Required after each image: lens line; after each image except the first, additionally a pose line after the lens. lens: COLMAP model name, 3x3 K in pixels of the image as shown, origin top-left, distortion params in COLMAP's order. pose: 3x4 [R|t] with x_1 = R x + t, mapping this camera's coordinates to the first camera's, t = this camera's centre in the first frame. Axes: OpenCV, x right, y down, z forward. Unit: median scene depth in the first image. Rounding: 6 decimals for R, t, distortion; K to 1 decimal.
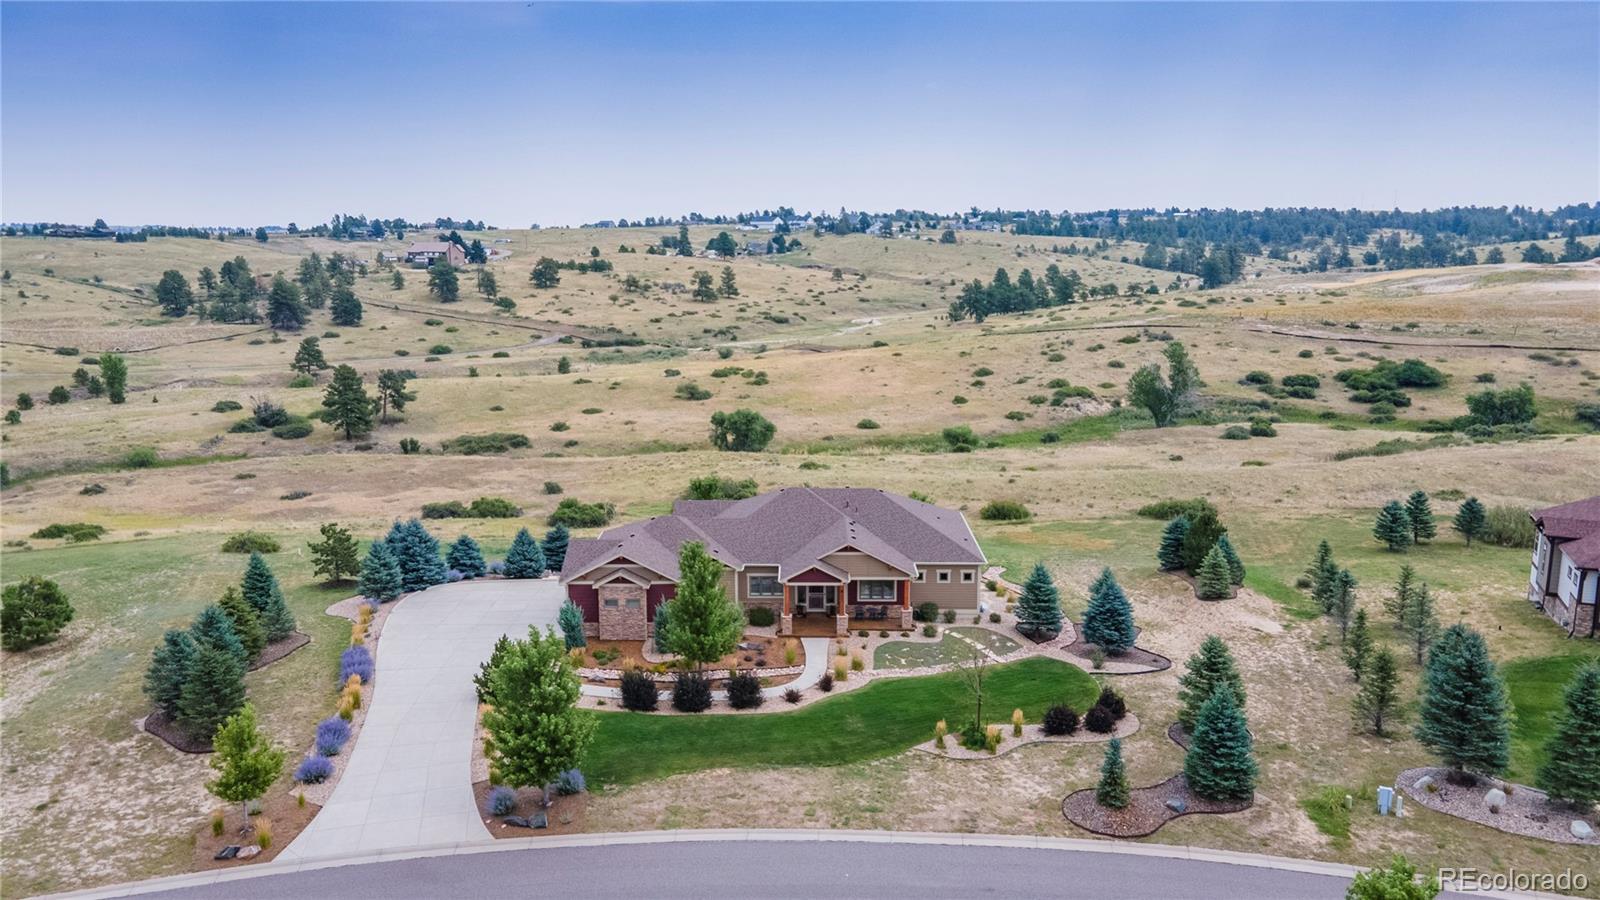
lens RADIAL K [[1157.1, 0, 796.4], [0, 1157.1, 448.1], [0, 0, 1]] dist [0.044042, 0.007932]
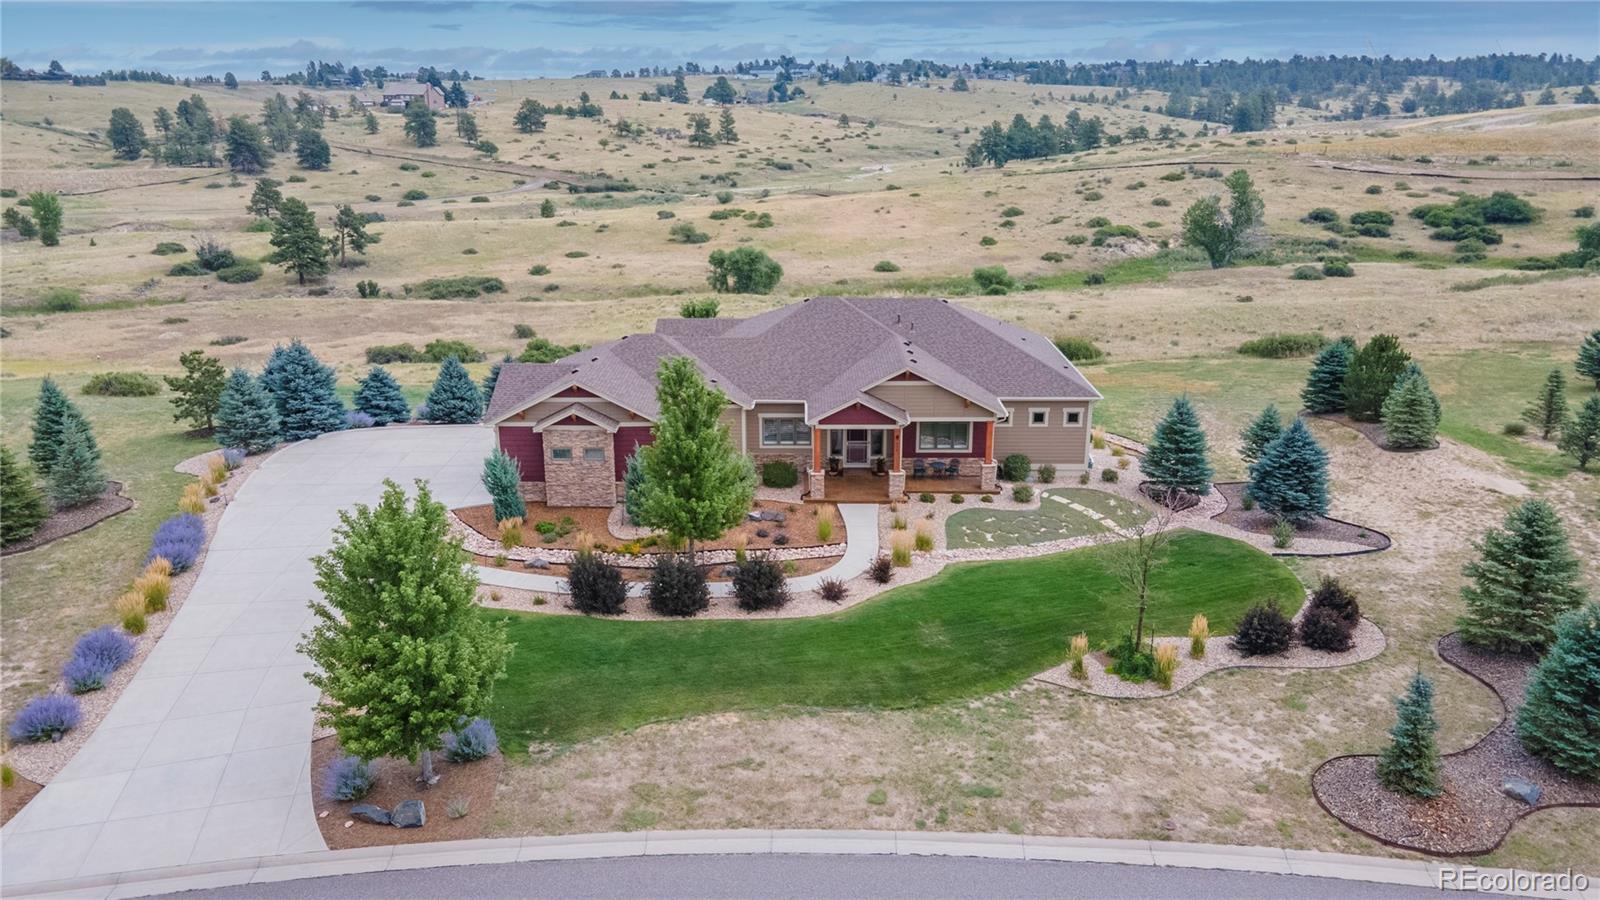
lens RADIAL K [[1157.1, 0, 796.4], [0, 1157.1, 448.1], [0, 0, 1]] dist [0.044042, 0.007932]
pose [[1.000000, -0.000485, -0.000556, -0.007512], [0.000545, 0.993595, 0.113000, 0.019304], [0.000498, -0.113000, 0.993595, 0.116049]]
